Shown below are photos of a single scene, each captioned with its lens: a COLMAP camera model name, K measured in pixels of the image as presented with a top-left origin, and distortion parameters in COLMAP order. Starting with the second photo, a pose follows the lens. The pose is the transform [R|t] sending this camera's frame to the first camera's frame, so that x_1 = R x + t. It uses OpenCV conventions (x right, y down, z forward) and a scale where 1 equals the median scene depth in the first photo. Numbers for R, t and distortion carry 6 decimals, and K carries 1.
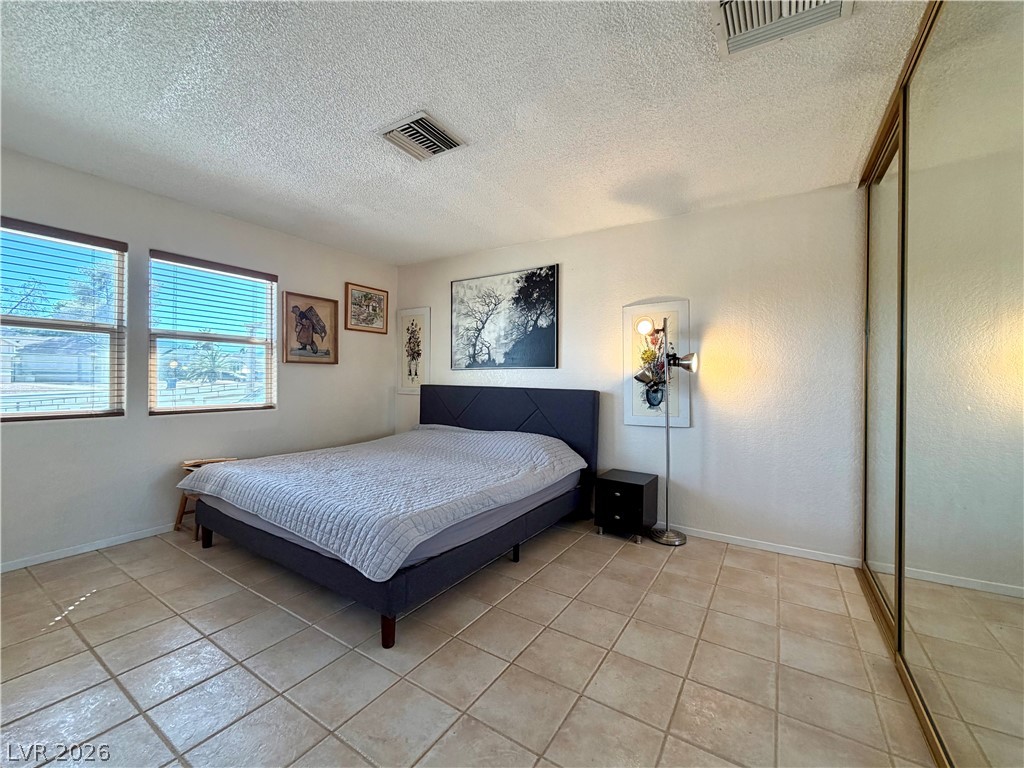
lens RADIAL K [[430.9, 0, 519.5], [0, 430.9, 384.6], [0, 0, 1]] dist [0.000293, -0.000798]
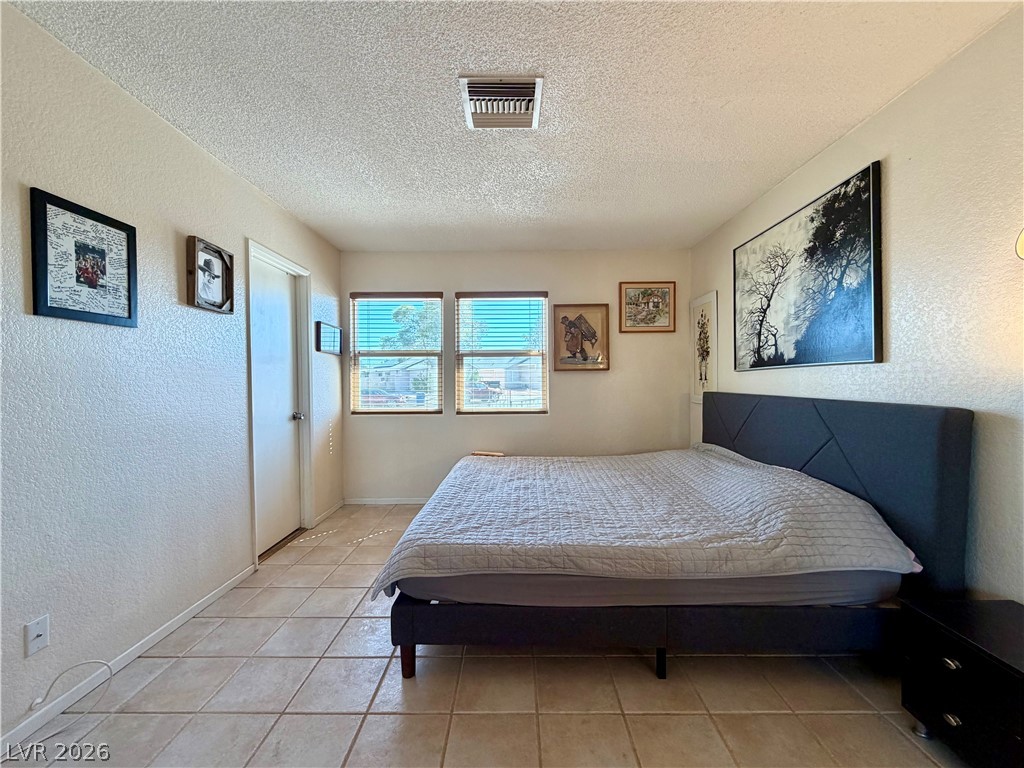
lens RADIAL K [[430.9, 0, 519.5], [0, 430.9, 384.6], [0, 0, 1]] dist [0.000293, -0.000798]
pose [[0.507862, -0.010474, -0.861375, 0.299442], [0.001736, 0.999936, -0.011135, -0.005707], [0.861437, 0.004160, 0.507848, 0.348269]]
